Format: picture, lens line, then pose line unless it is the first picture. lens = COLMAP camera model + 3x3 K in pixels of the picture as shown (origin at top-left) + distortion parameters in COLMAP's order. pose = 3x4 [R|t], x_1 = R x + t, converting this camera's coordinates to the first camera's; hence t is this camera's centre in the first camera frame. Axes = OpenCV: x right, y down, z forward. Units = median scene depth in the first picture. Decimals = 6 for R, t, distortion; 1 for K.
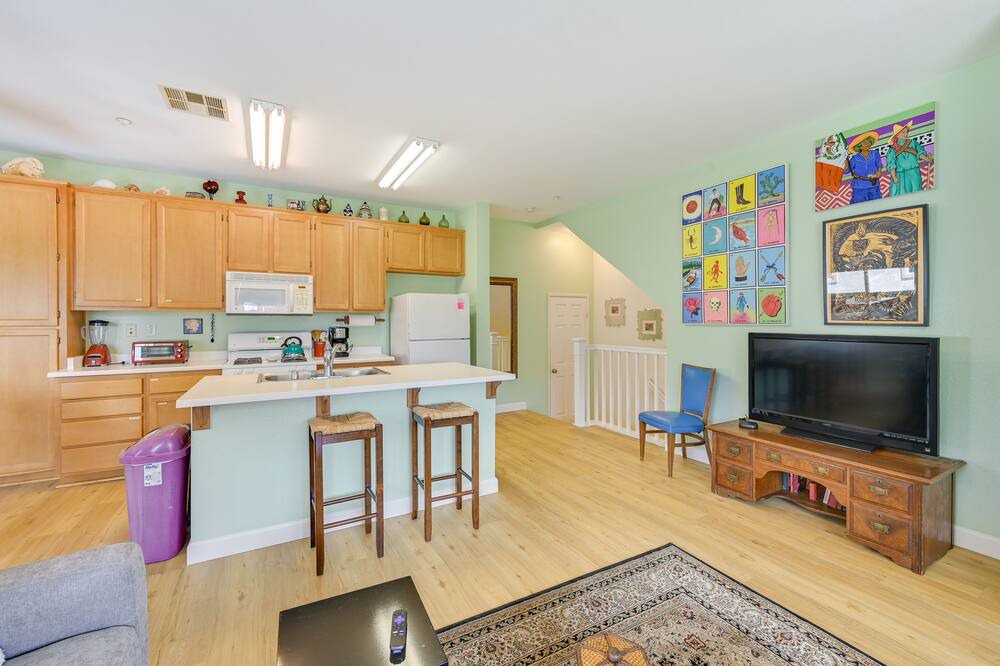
lens RADIAL K [[417.2, 0, 500.9], [0, 417.2, 320.3], [0, 0, 1]] dist [0.007583, -0.001209]
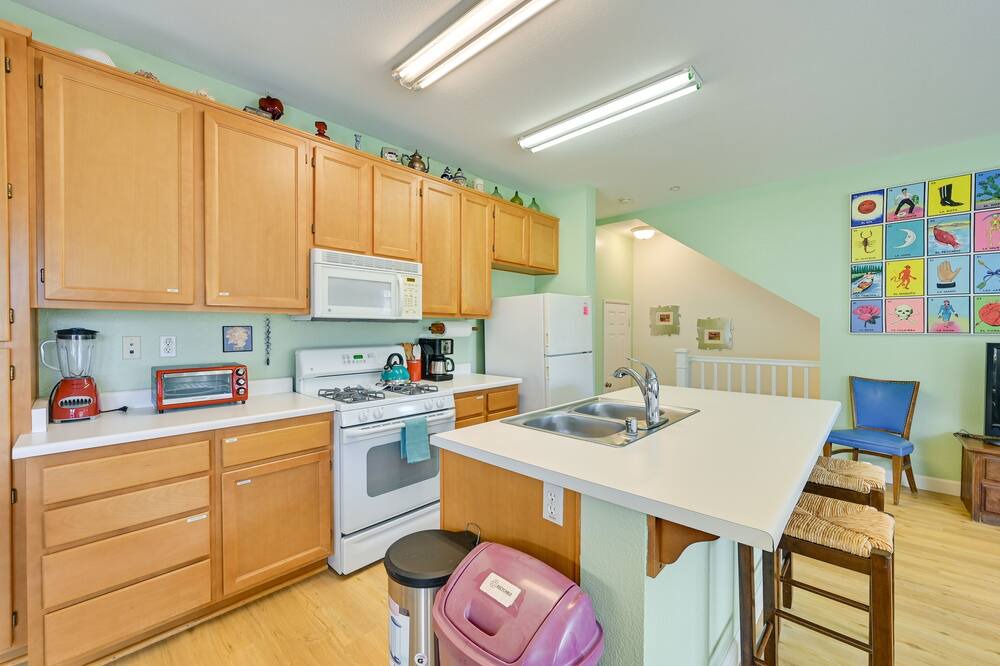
lens RADIAL K [[403.7, 0, 489.7], [0, 403.7, 332.1], [0, 0, 1]] dist [-0.000594, -0.000097]
pose [[0.958605, -0.001264, 0.284736, -0.606279], [-0.001397, 0.999957, 0.009140, -0.001424], [-0.284735, -0.009159, 0.958563, 0.383891]]
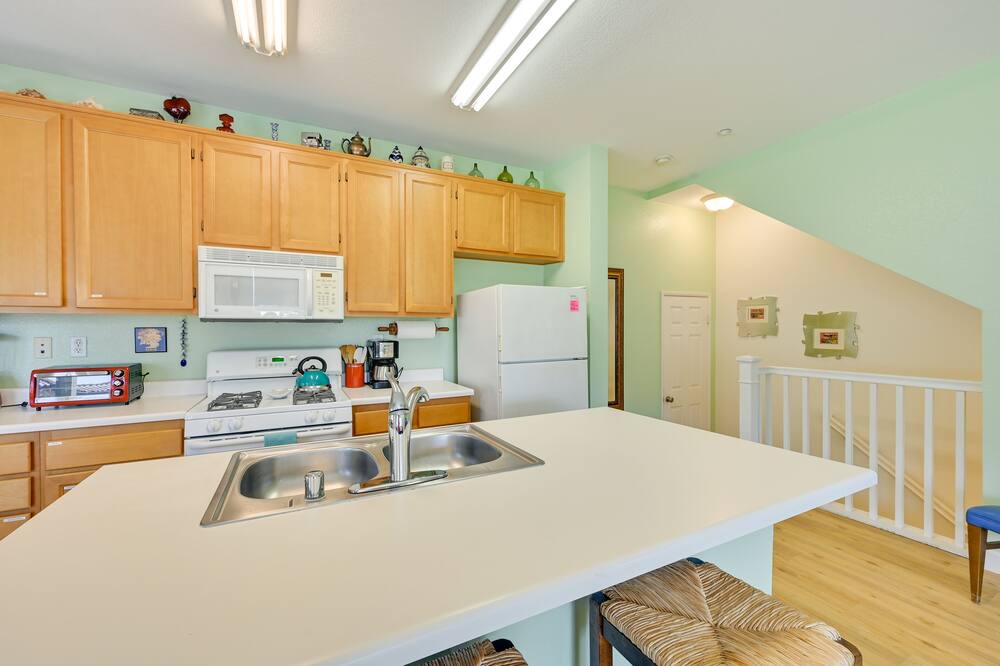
lens RADIAL K [[403.7, 0, 490.8], [0, 403.7, 330.9], [0, 0, 1]] dist [-0.000594, -0.000097]
pose [[0.998770, -0.001694, -0.049549, -0.236063], [0.002031, 0.999975, 0.006759, -0.002109], [0.049536, -0.006852, 0.998749, 0.482811]]
